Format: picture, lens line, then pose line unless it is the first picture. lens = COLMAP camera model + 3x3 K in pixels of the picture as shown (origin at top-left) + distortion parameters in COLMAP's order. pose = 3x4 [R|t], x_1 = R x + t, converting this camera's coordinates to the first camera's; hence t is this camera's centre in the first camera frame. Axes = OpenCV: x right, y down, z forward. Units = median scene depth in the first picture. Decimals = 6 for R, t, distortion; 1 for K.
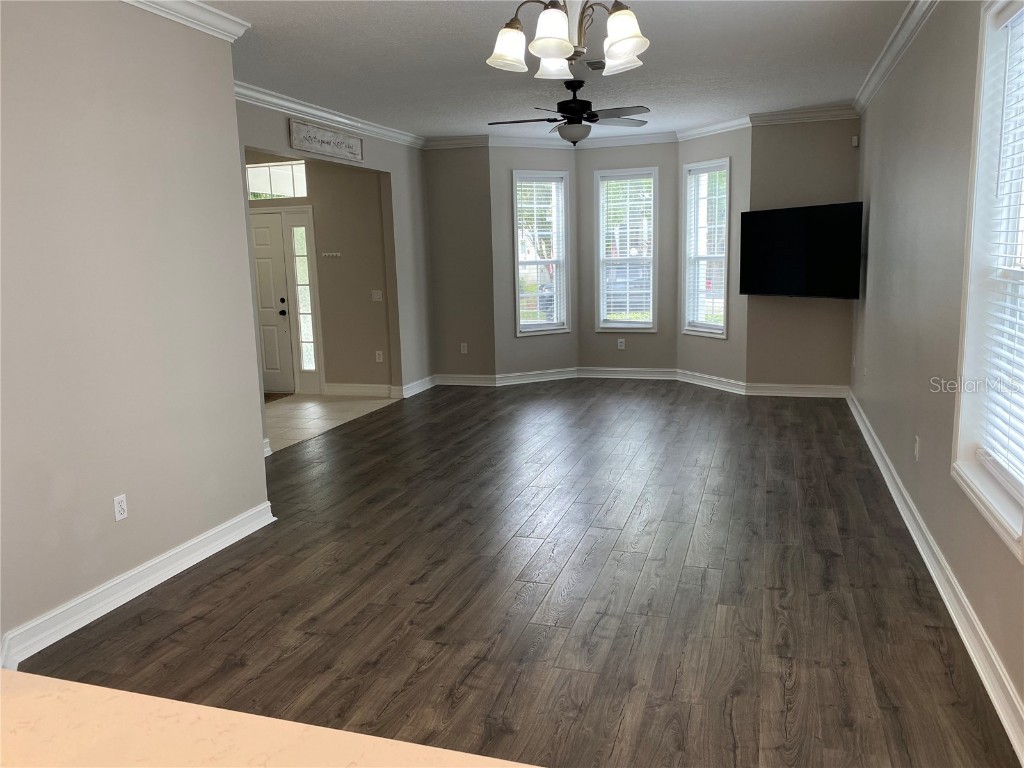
lens RADIAL K [[773.9, 0, 515.9], [0, 773.9, 373.8], [0, 0, 1]] dist [0.071150, -0.100425]
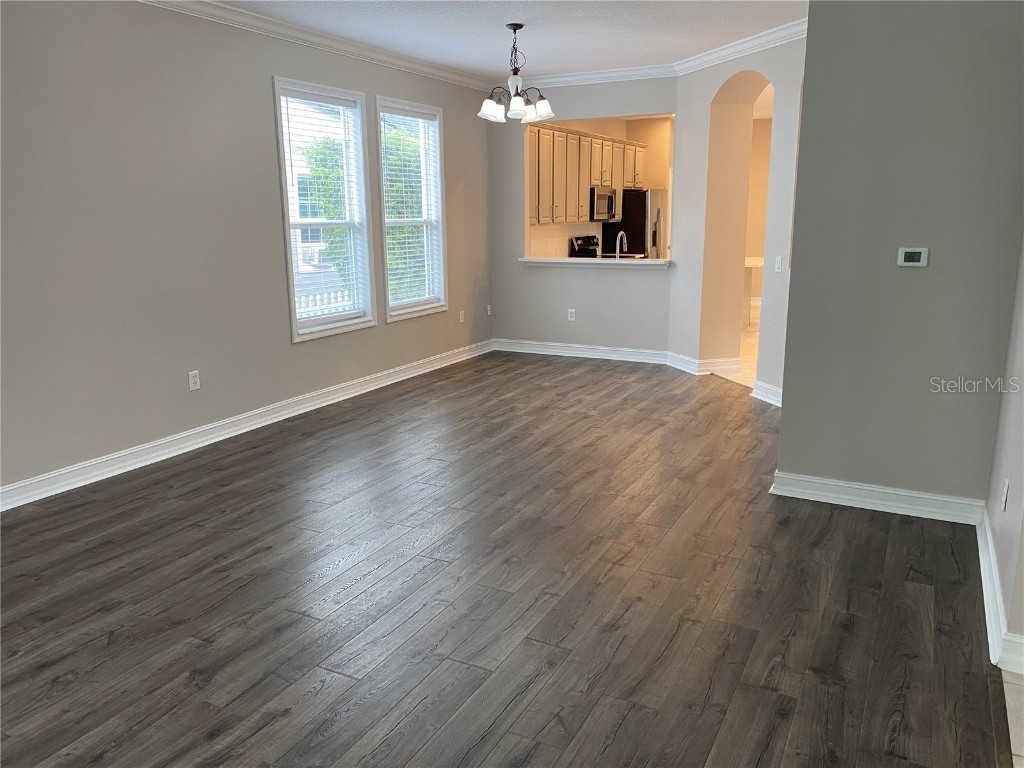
lens RADIAL K [[773.9, 0, 515.9], [0, 773.9, 373.8], [0, 0, 1]] dist [0.071150, -0.100425]
pose [[-0.985031, -0.002028, 0.172364, -0.203549], [0.059398, 0.934697, 0.350447, -0.332997], [-0.161819, 0.355439, -0.920585, 2.177035]]
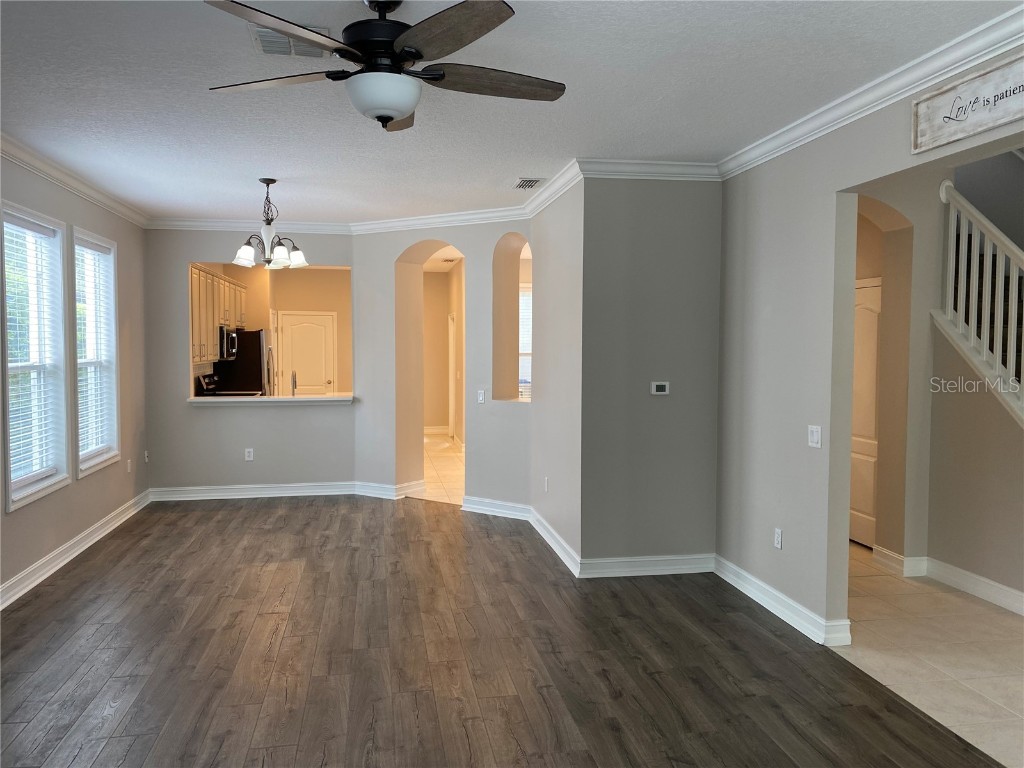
lens RADIAL K [[773.9, 0, 515.9], [0, 773.9, 373.8], [0, 0, 1]] dist [0.071150, -0.100425]
pose [[-0.878867, 0.042089, -0.475206, 0.352067], [-0.054866, 0.980574, 0.188322, -0.371242], [0.473901, 0.191582, -0.859485, 2.218265]]
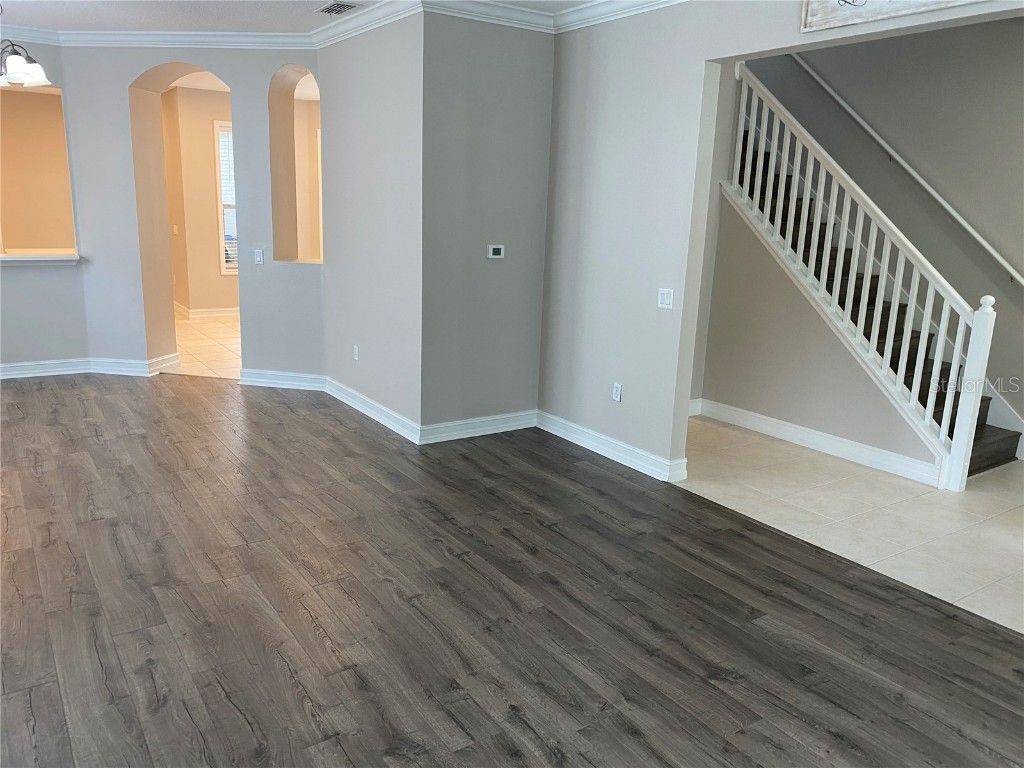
lens RADIAL K [[773.9, 0, 515.9], [0, 773.9, 373.8], [0, 0, 1]] dist [0.071150, -0.100425]
pose [[-0.611185, 0.172137, -0.772542, 0.535023], [-0.143224, 0.935897, 0.321845, -0.342463], [0.778422, 0.307353, -0.547352, 2.000120]]
